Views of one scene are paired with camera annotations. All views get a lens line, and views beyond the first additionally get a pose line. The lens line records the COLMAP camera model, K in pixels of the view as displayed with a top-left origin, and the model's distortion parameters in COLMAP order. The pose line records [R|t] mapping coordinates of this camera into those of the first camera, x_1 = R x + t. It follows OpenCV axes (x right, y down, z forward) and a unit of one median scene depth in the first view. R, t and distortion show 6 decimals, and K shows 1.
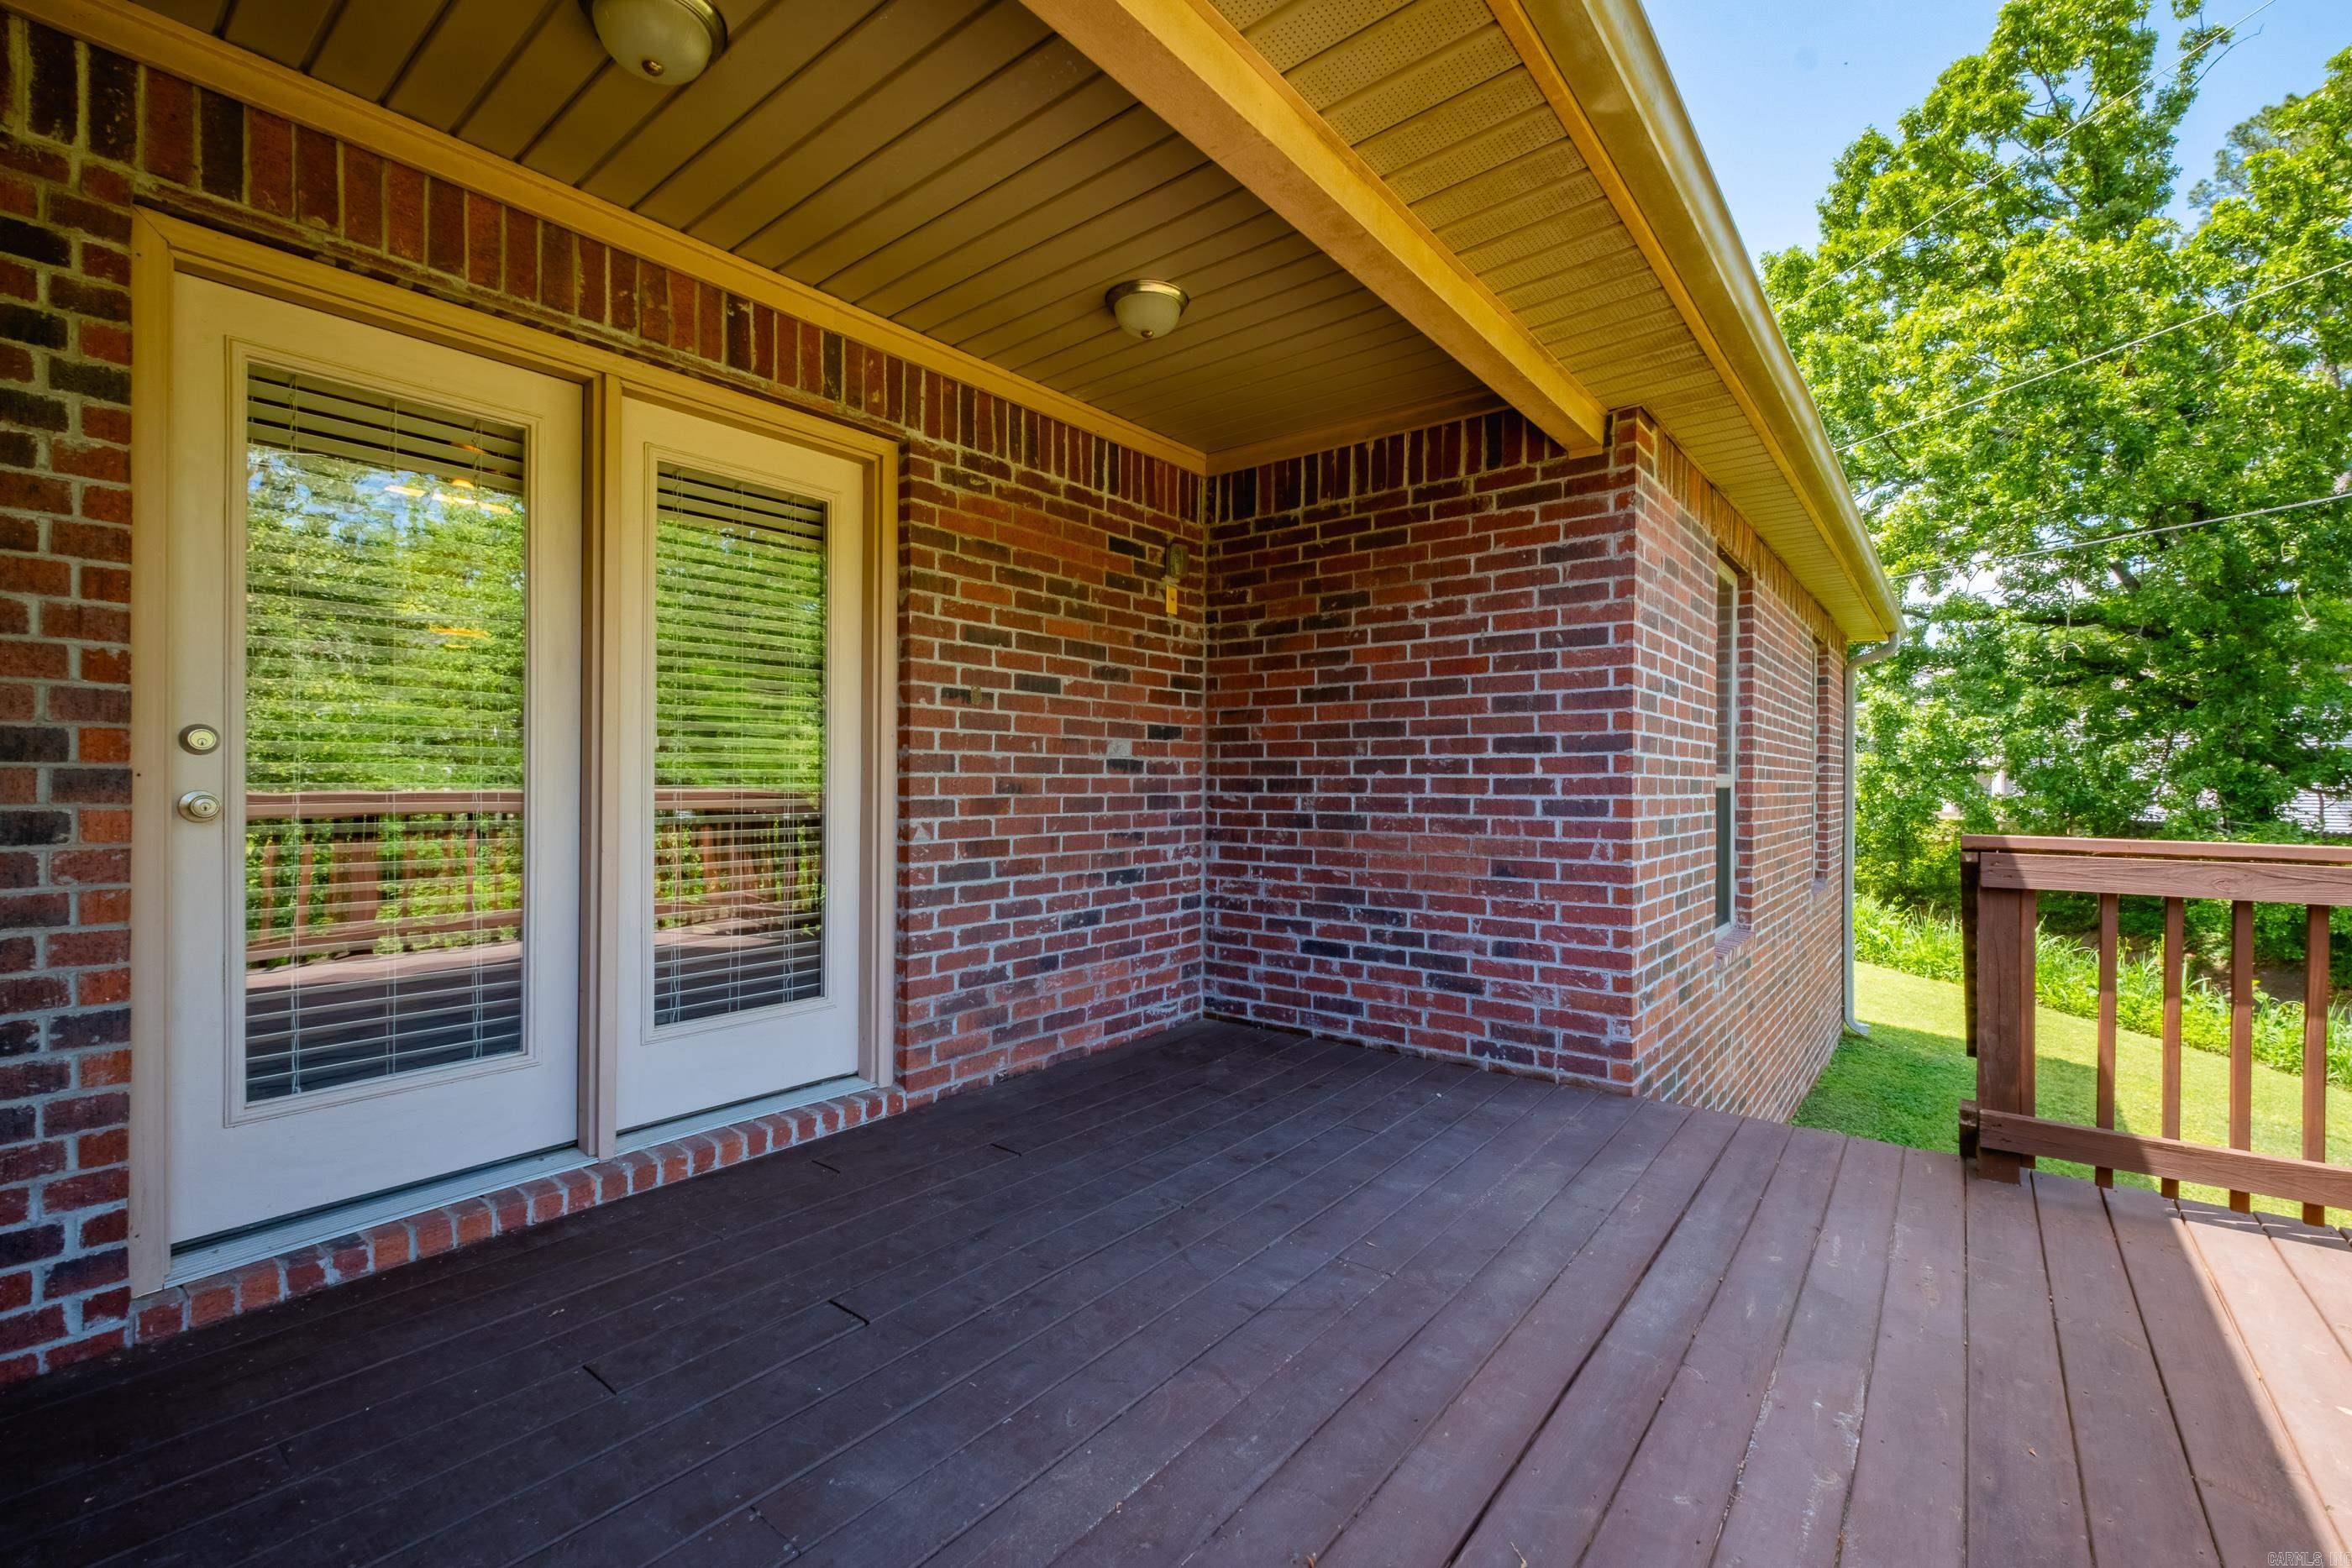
lens RADIAL K [[1009.5, 0, 1185.5], [0, 1009.5, 792.6], [0, 0, 1]] dist [0.007984, -0.005544]
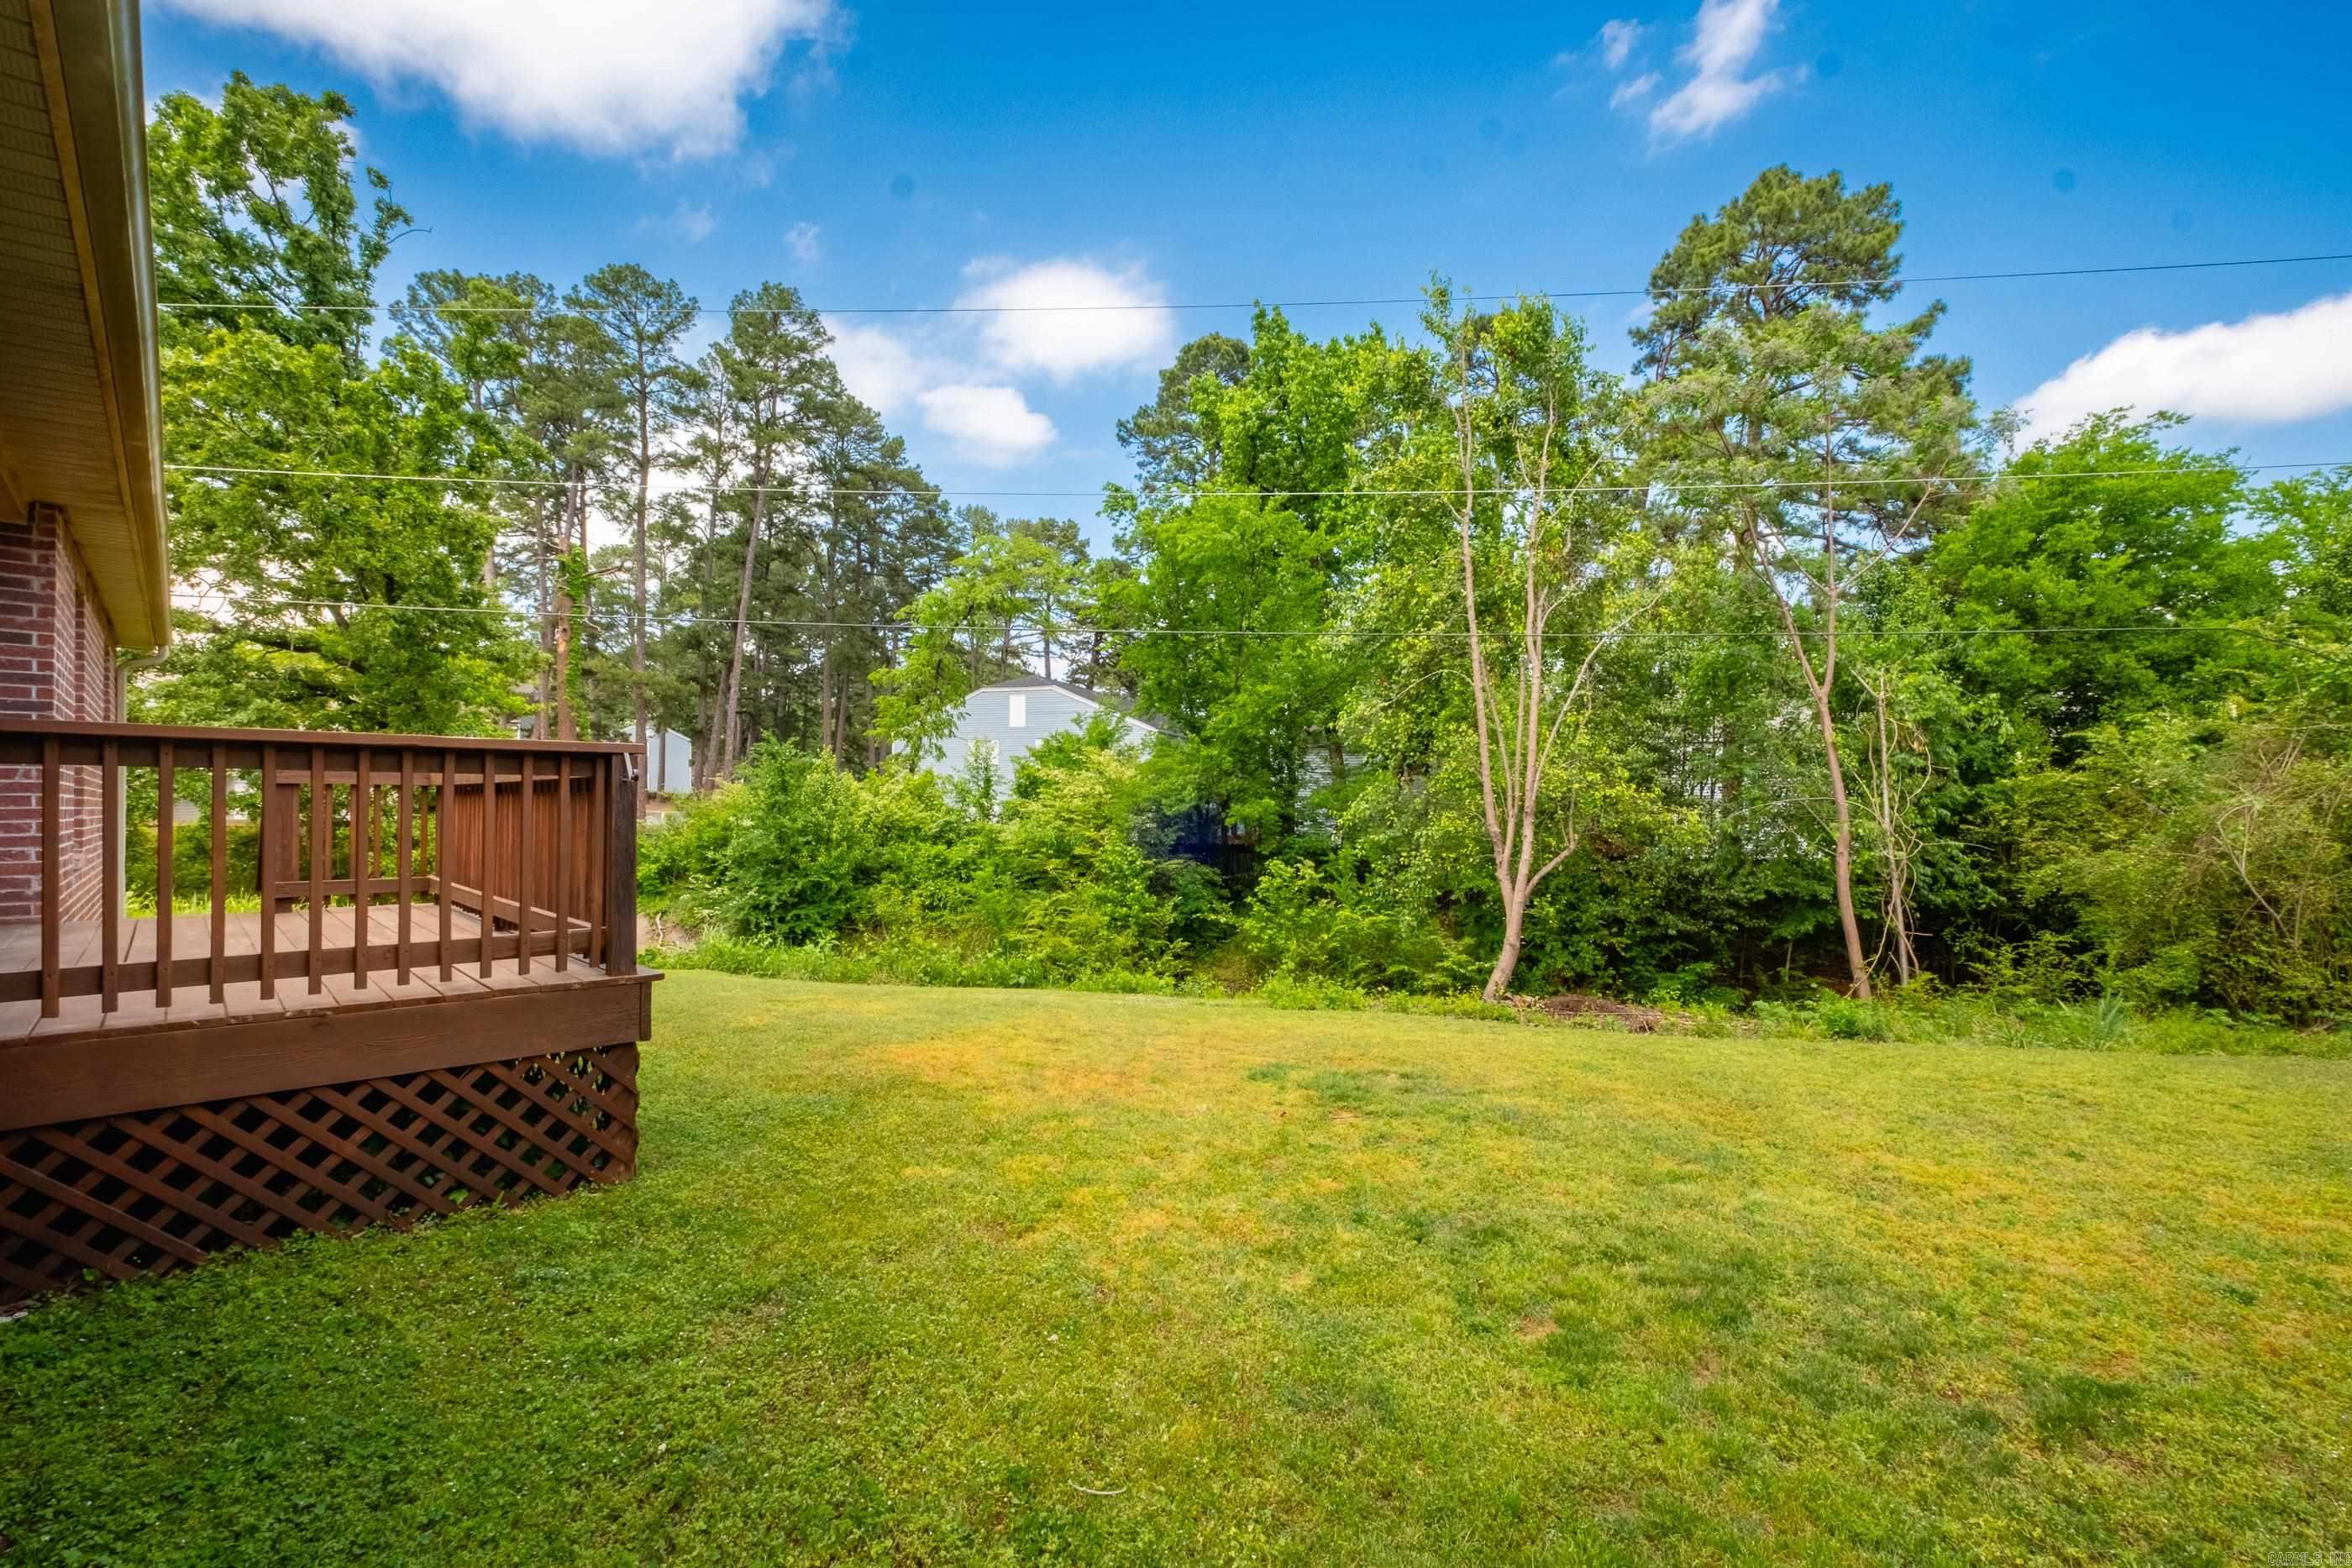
lens RADIAL K [[1019.6, 0, 1173.6], [0, 1019.6, 804.6], [0, 0, 1]] dist [0.002711, 0.000599]
pose [[0.137521, -0.002974, 0.990494, -0.863908], [0.009238, 0.999956, 0.001719, 0.111221], [-0.990456, 0.008914, 0.137543, -0.929766]]
